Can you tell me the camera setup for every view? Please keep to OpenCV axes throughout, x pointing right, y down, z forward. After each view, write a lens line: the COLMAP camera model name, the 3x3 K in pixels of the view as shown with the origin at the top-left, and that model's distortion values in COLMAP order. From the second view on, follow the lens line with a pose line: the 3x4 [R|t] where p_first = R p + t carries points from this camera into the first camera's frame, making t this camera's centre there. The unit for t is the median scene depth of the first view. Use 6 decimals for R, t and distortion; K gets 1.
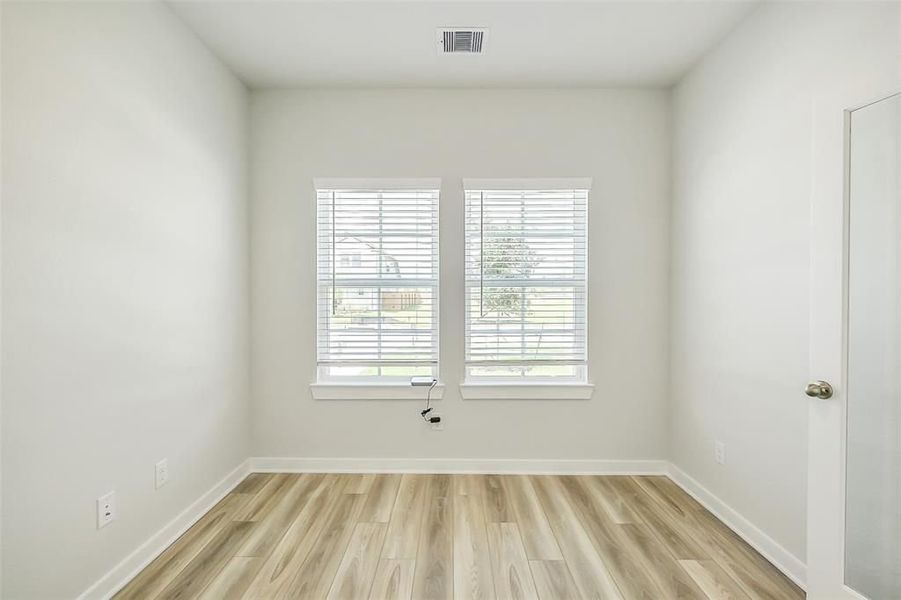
lens RADIAL K [[473.9, 0, 450.5], [0, 473.9, 300.0], [0, 0, 1]] dist [0.000432, 0.000007]
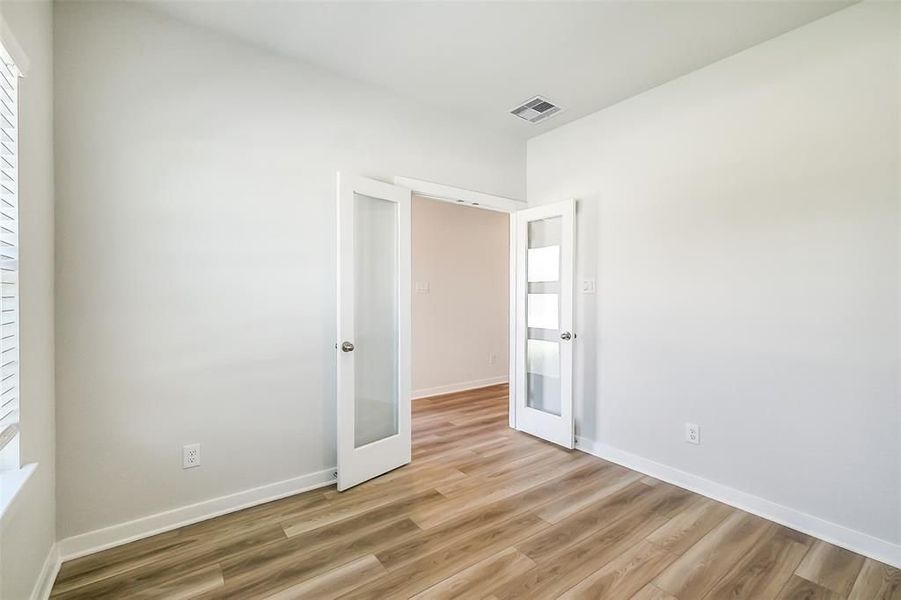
lens RADIAL K [[395.6, 0, 448.9], [0, 395.6, 297.6], [0, 0, 1]] dist [-0.001602, -0.000308]
pose [[-0.643451, -0.007405, 0.765451, -0.427198], [0.005719, 0.999879, 0.014481, -0.011556], [-0.765466, 0.013695, -0.643331, 1.235279]]
